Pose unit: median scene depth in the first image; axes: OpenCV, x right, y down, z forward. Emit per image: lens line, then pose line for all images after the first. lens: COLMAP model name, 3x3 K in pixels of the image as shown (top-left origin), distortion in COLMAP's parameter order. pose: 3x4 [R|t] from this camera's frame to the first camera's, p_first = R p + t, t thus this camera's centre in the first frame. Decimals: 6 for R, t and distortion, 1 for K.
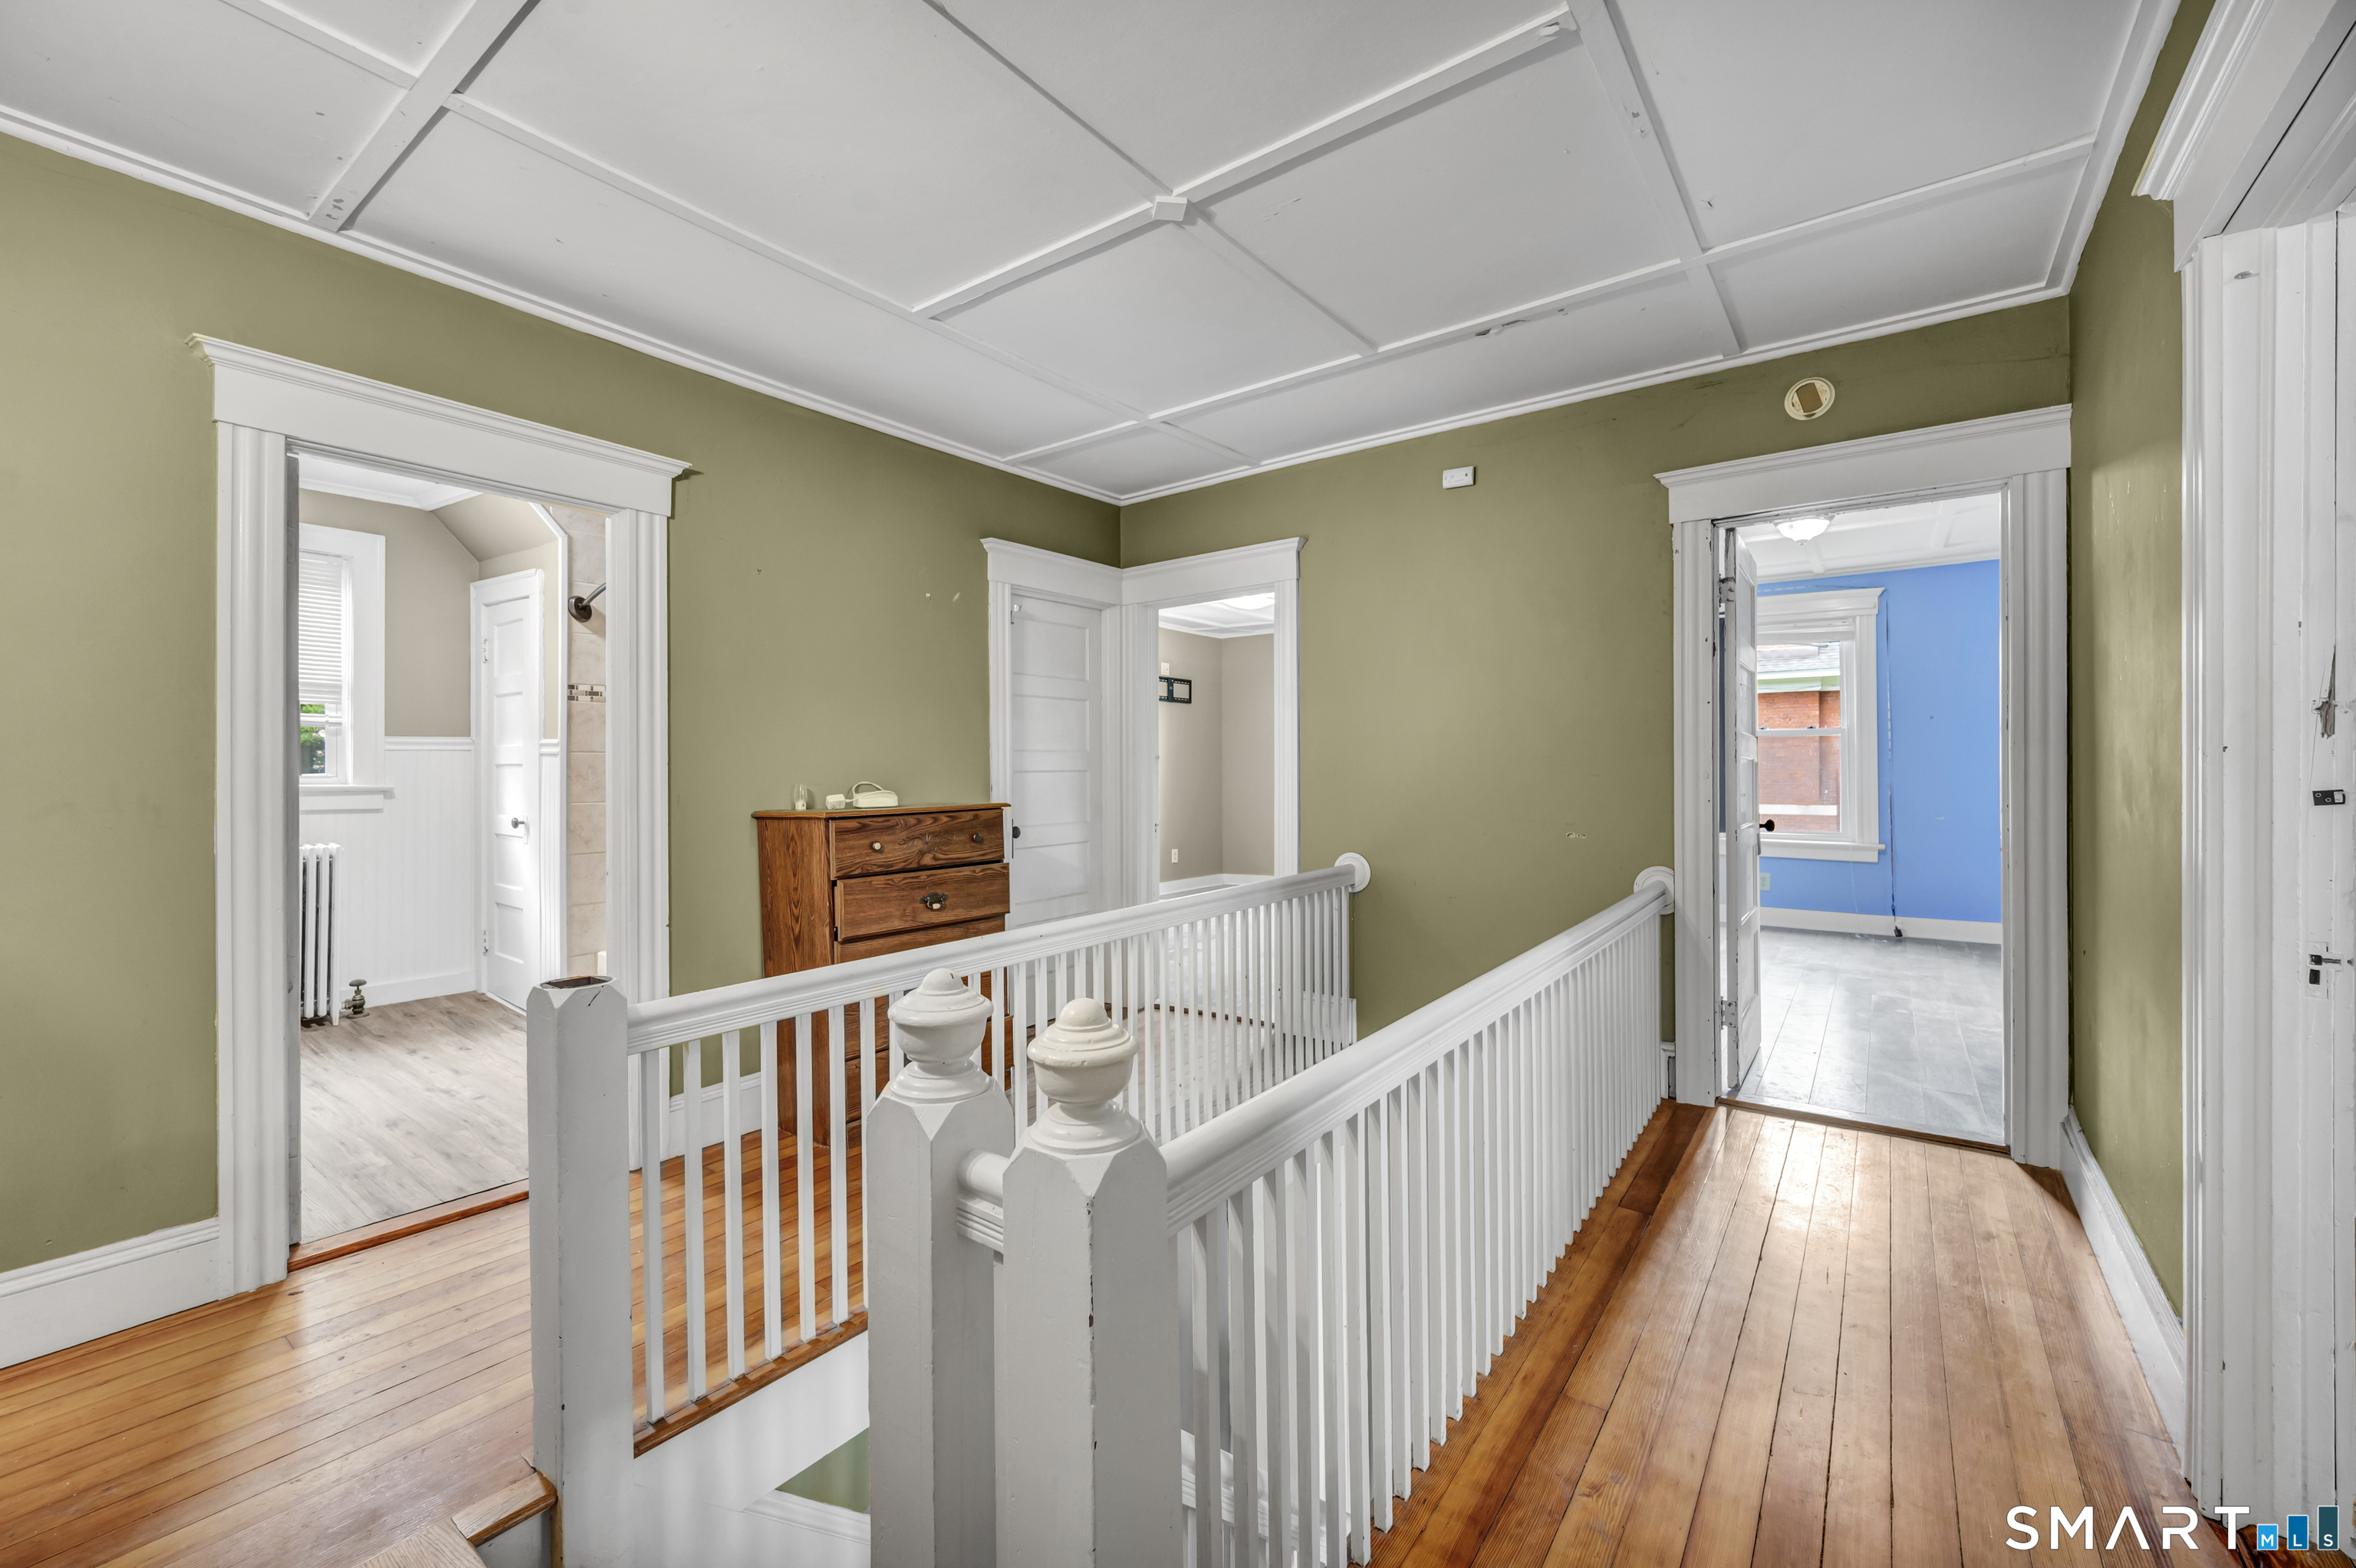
lens RADIAL K [[961.0, 0, 1181.7], [0, 961.0, 766.6], [0, 0, 1]] dist [-0.005422, 0.000138]
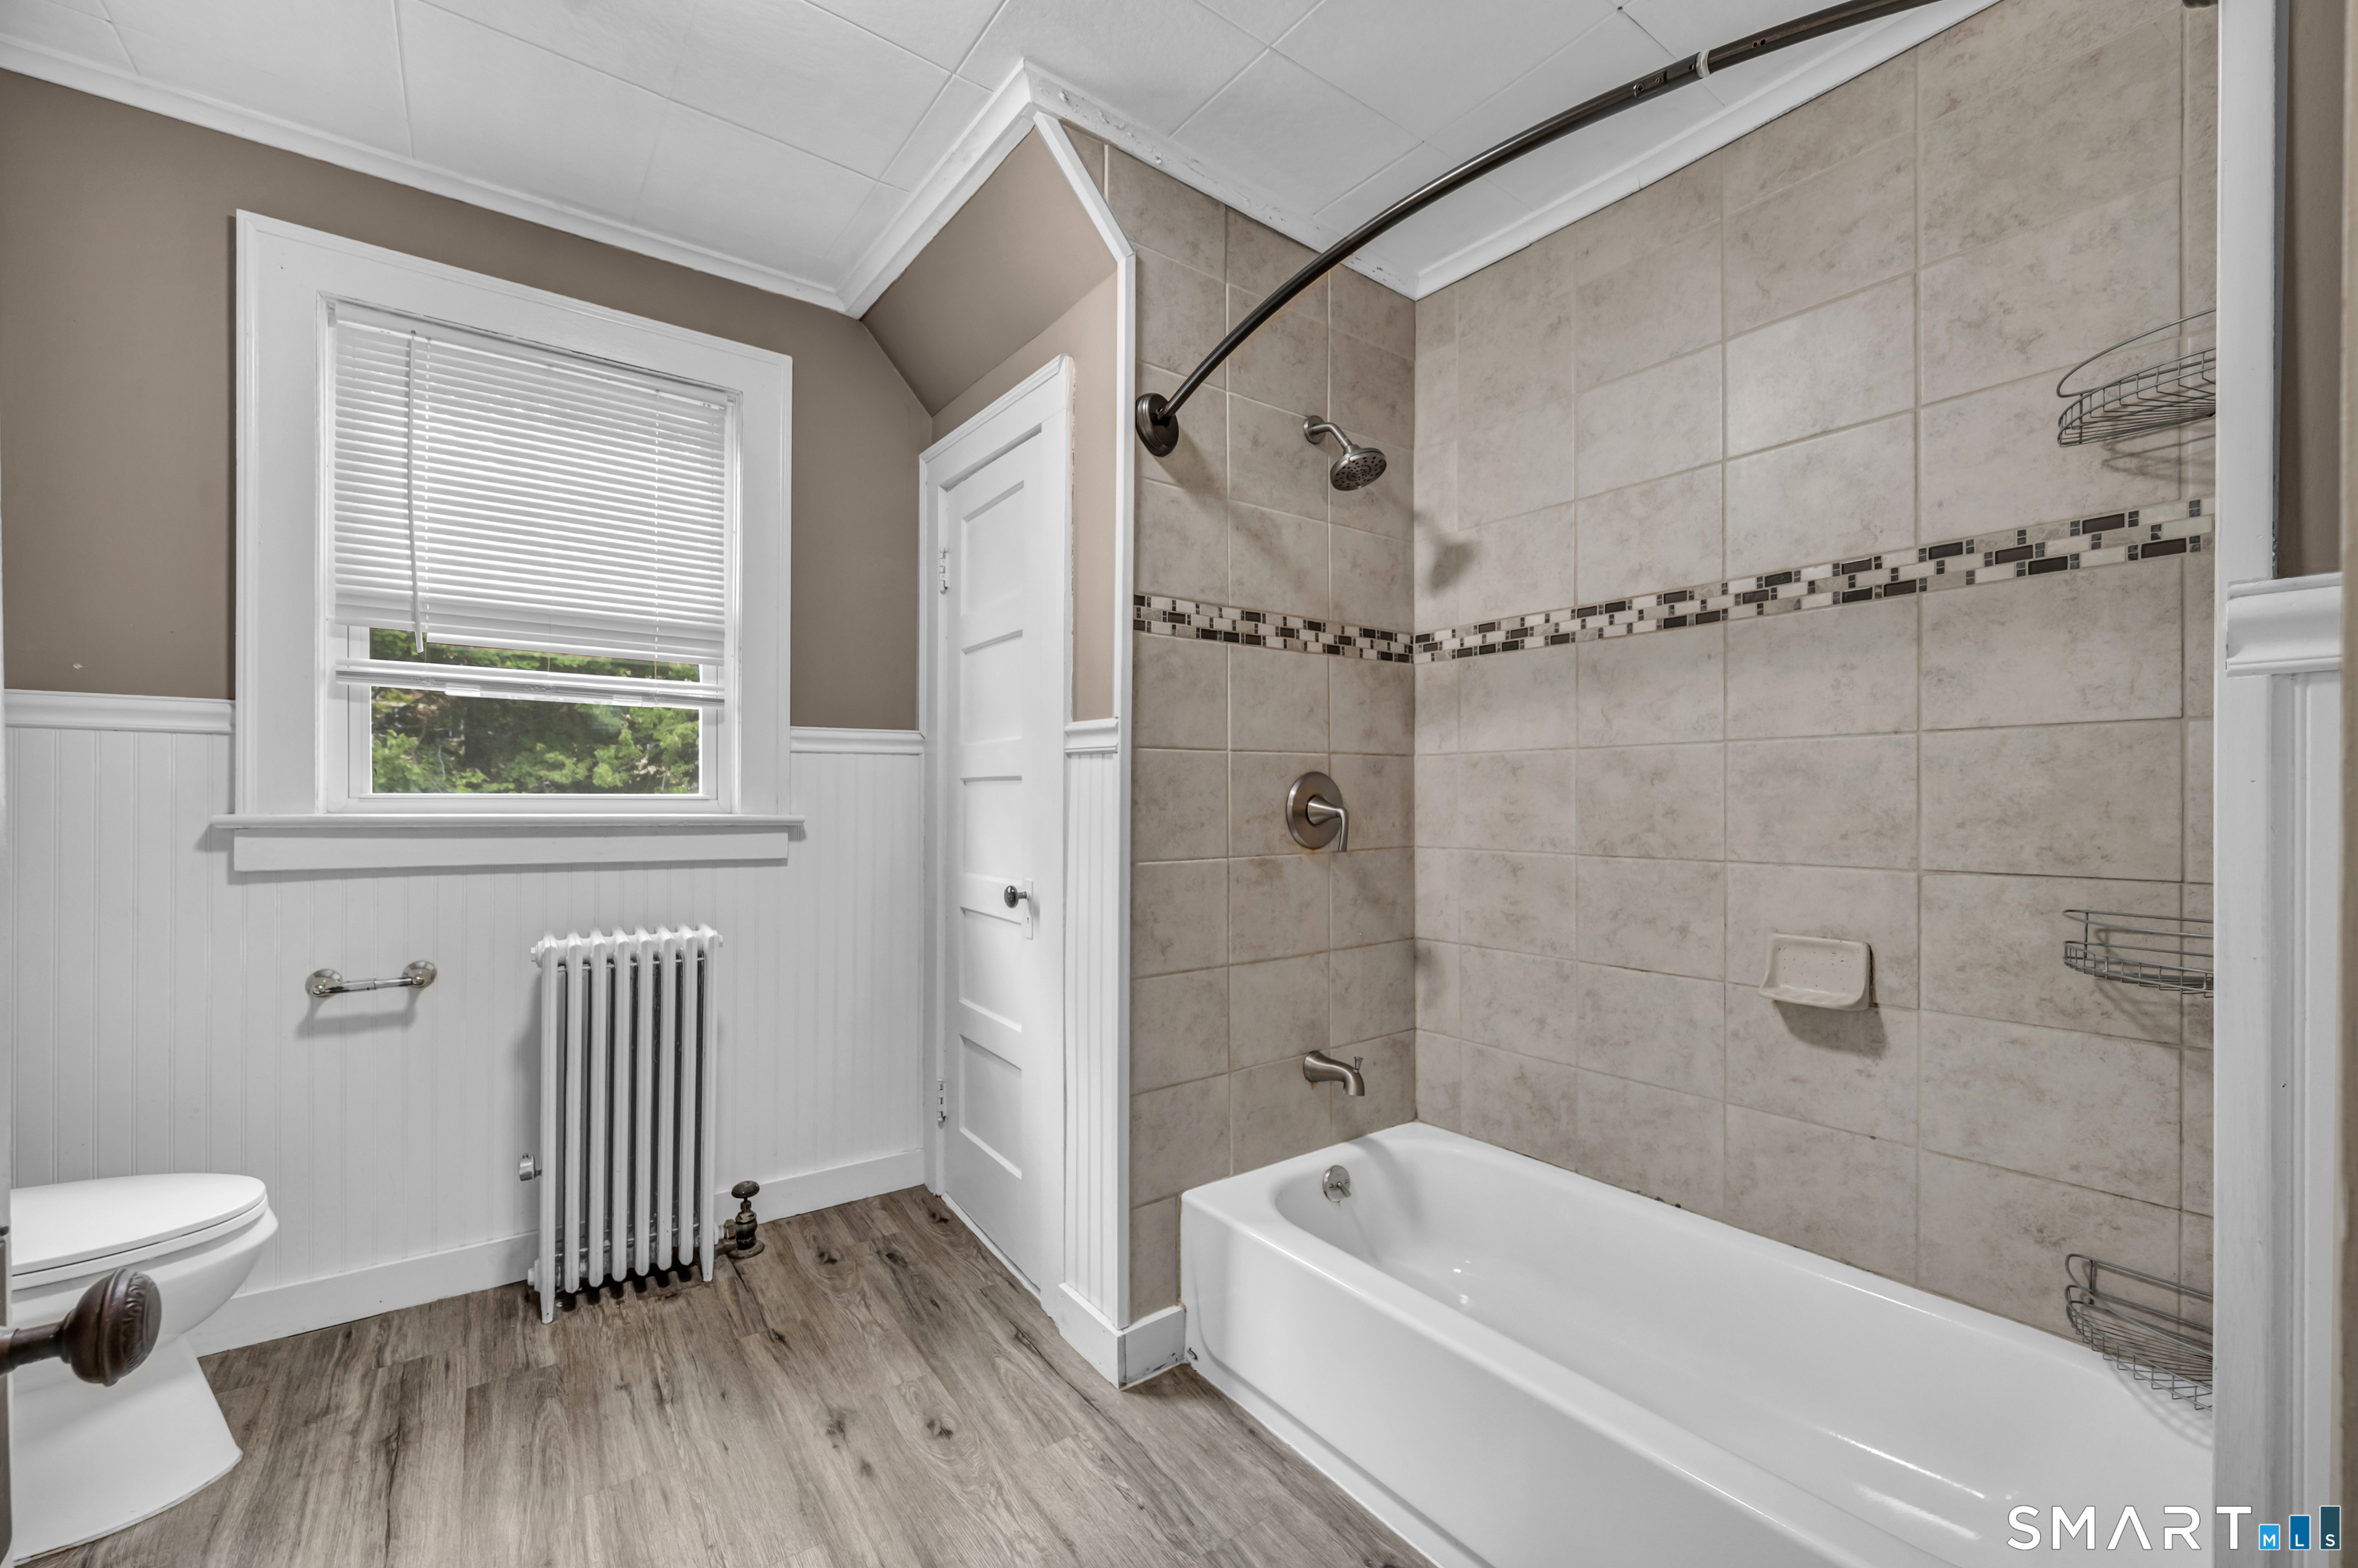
lens RADIAL K [[965.1, 0, 1187.0], [0, 965.1, 802.1], [0, 0, 1]] dist [-0.002149, 0.000251]
pose [[0.952411, 0.008802, -0.304689, -0.457477], [-0.006790, 0.999948, 0.007663, 0.006367], [0.304740, -0.005229, 0.952421, 0.555479]]
